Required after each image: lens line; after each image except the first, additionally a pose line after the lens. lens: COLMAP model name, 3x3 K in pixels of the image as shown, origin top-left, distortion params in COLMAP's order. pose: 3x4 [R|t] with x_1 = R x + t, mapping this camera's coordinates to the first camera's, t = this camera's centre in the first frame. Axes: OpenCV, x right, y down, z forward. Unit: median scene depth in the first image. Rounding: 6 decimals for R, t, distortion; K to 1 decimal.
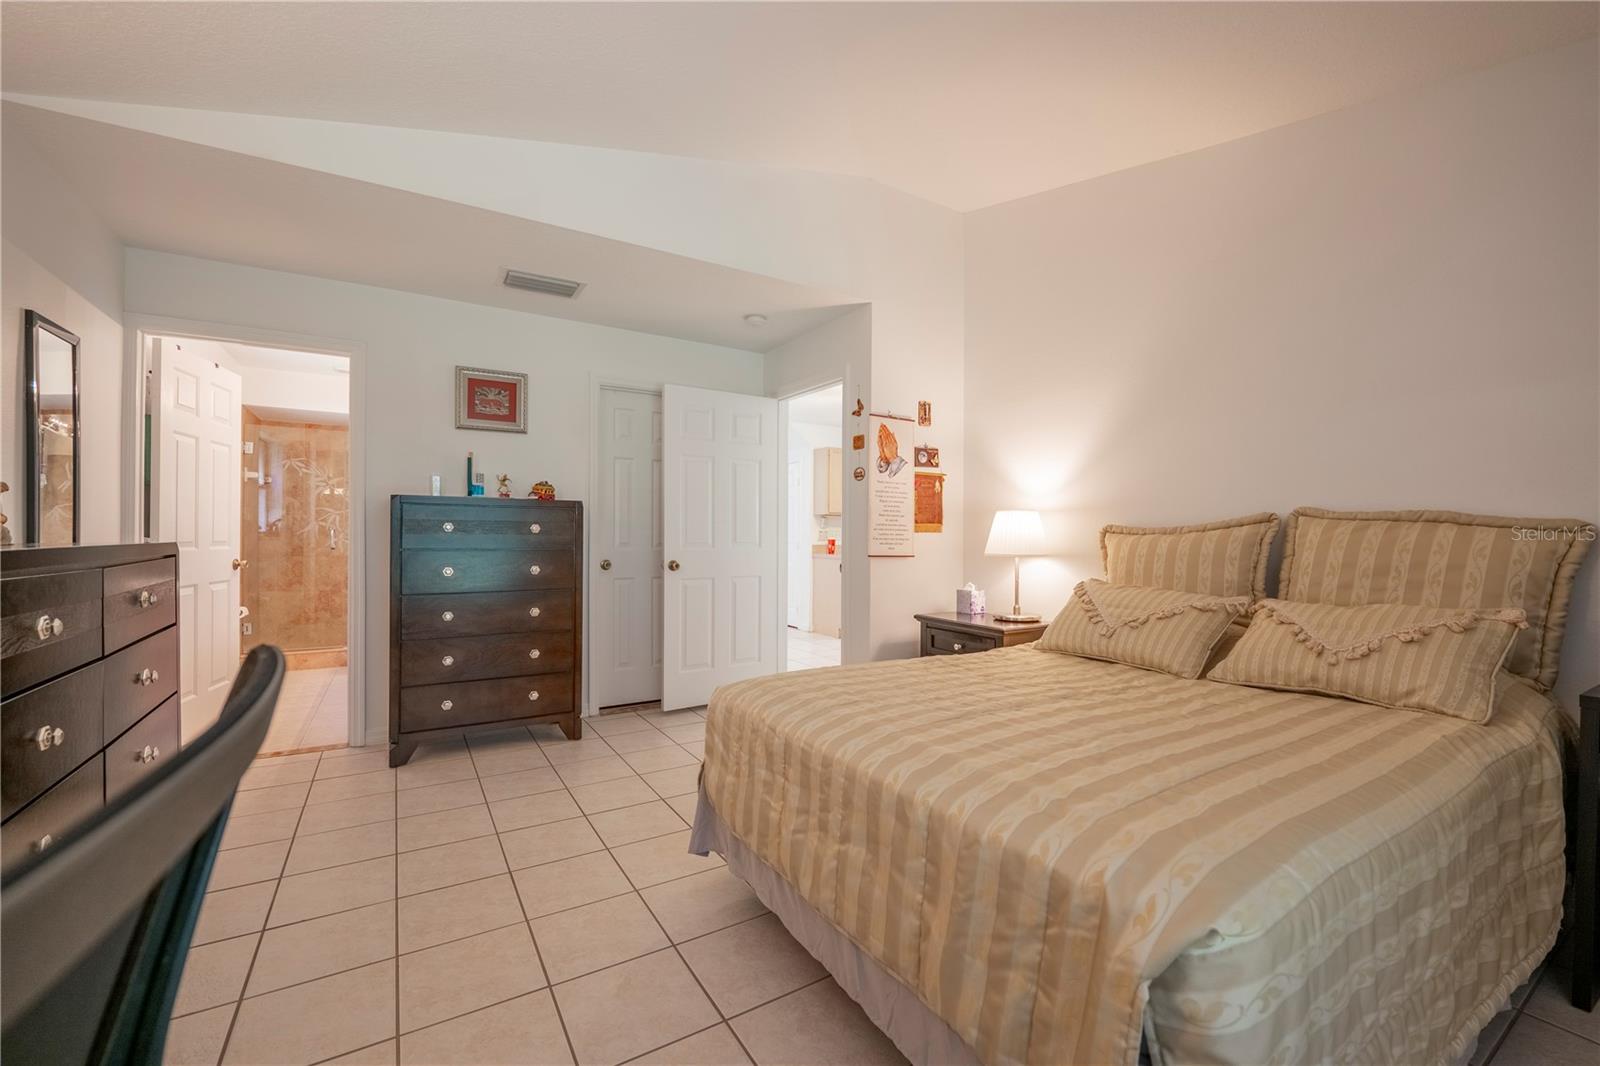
lens RADIAL K [[651.4, 0, 798.2], [0, 651.4, 534.2], [0, 0, 1]] dist [-0.009459, 0.000825]
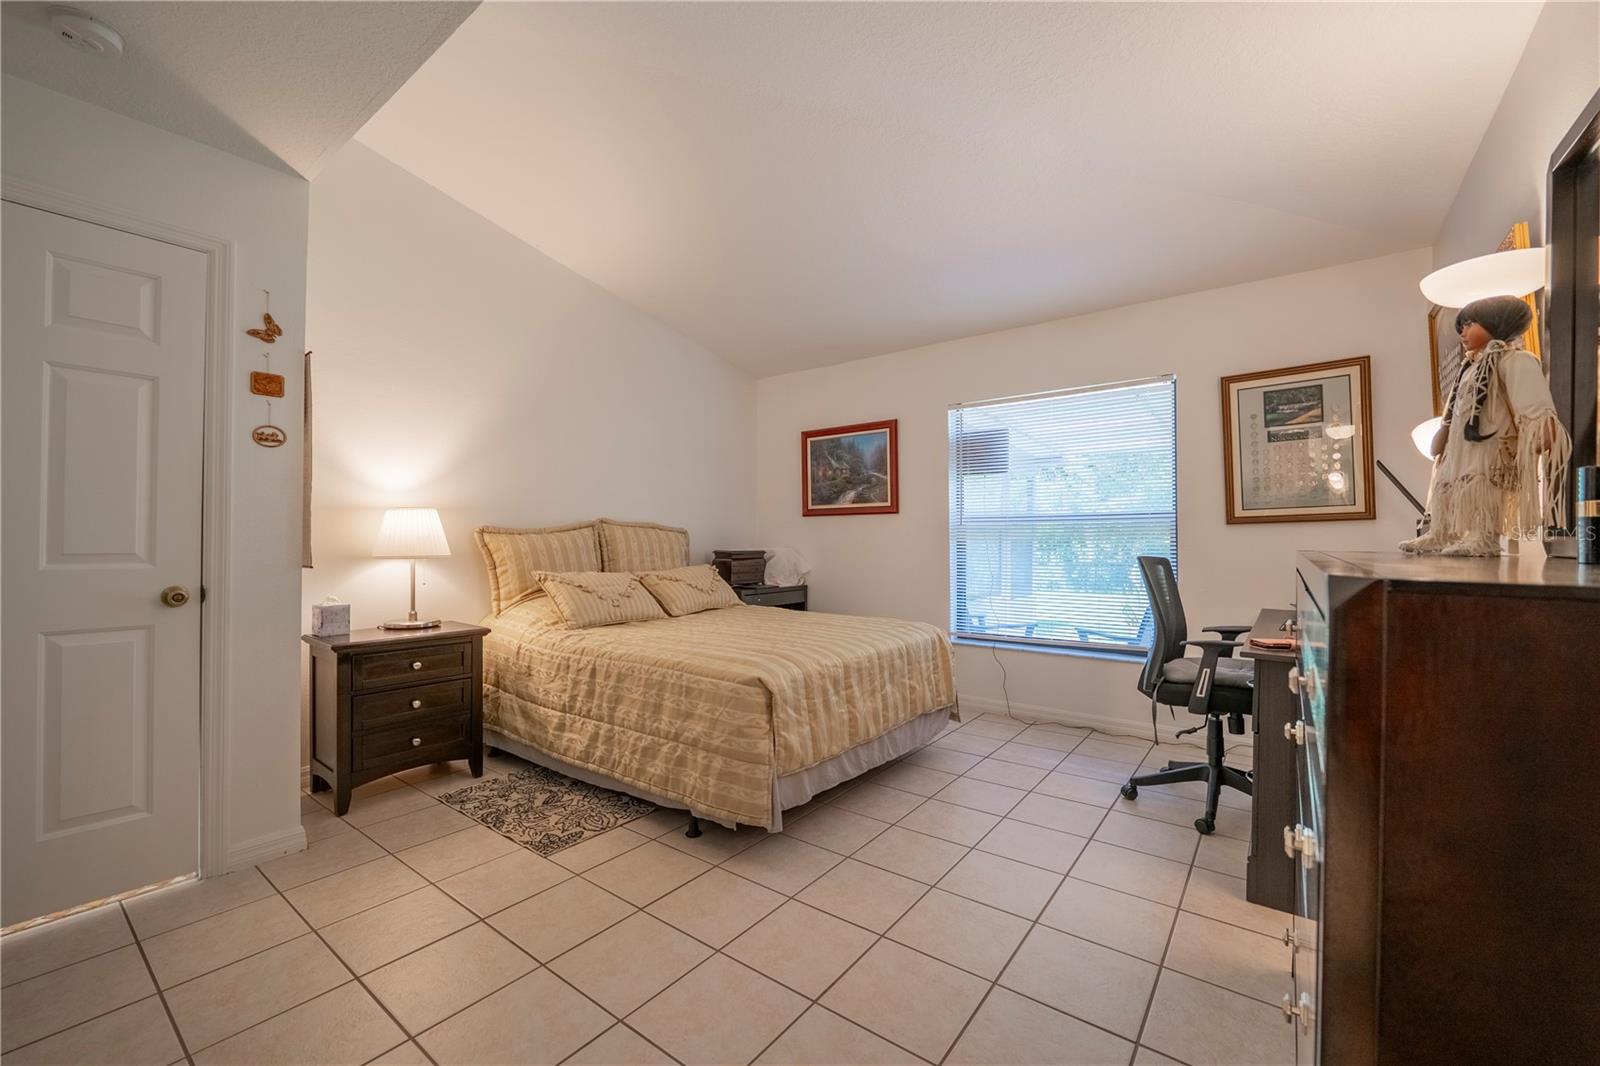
lens RADIAL K [[651.4, 0, 794.3], [0, 651.4, 536.0], [0, 0, 1]] dist [-0.009459, 0.000825]
pose [[-0.343701, -0.006341, 0.939058, -0.776535], [-0.004412, 0.999977, 0.005138, -0.003836], [-0.939069, -0.002377, -0.343721, 0.879823]]
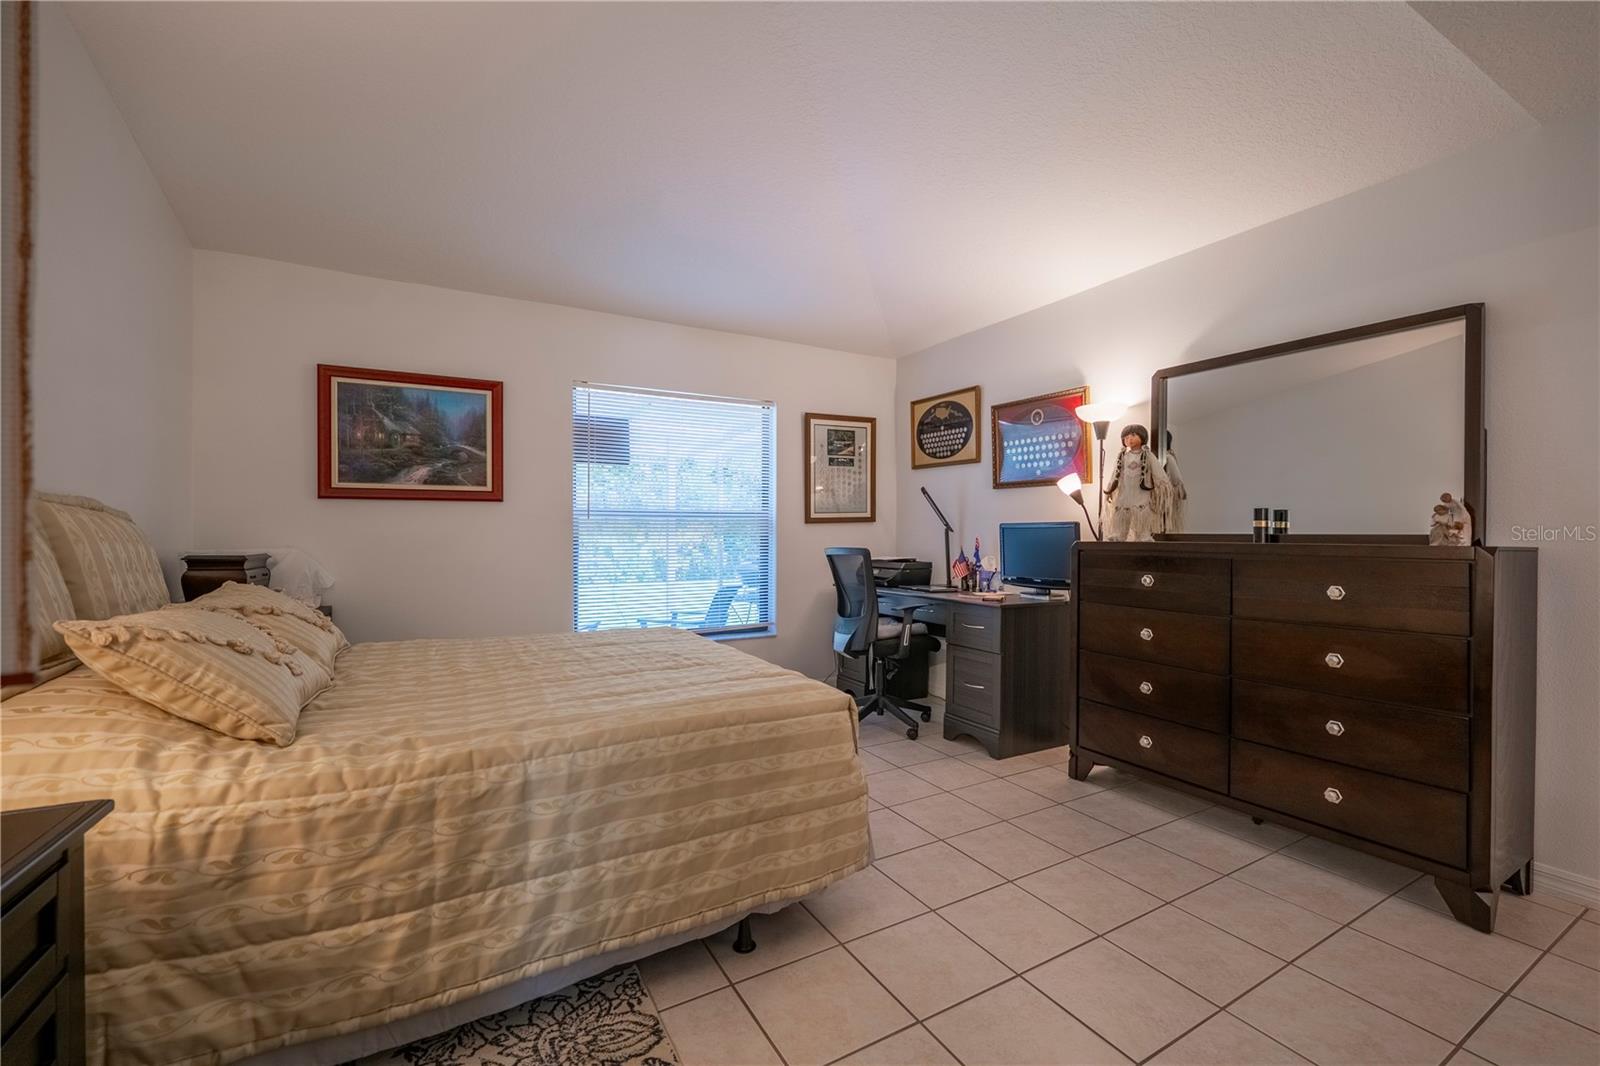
lens RADIAL K [[651.4, 0, 799.1], [0, 651.4, 533.6], [0, 0, 1]] dist [-0.009459, 0.000825]
pose [[-0.998646, -0.011456, 0.050748, 0.108472], [-0.011473, 0.999934, -0.000049, 0.004637], [-0.050744, -0.000631, -0.998711, 1.385366]]
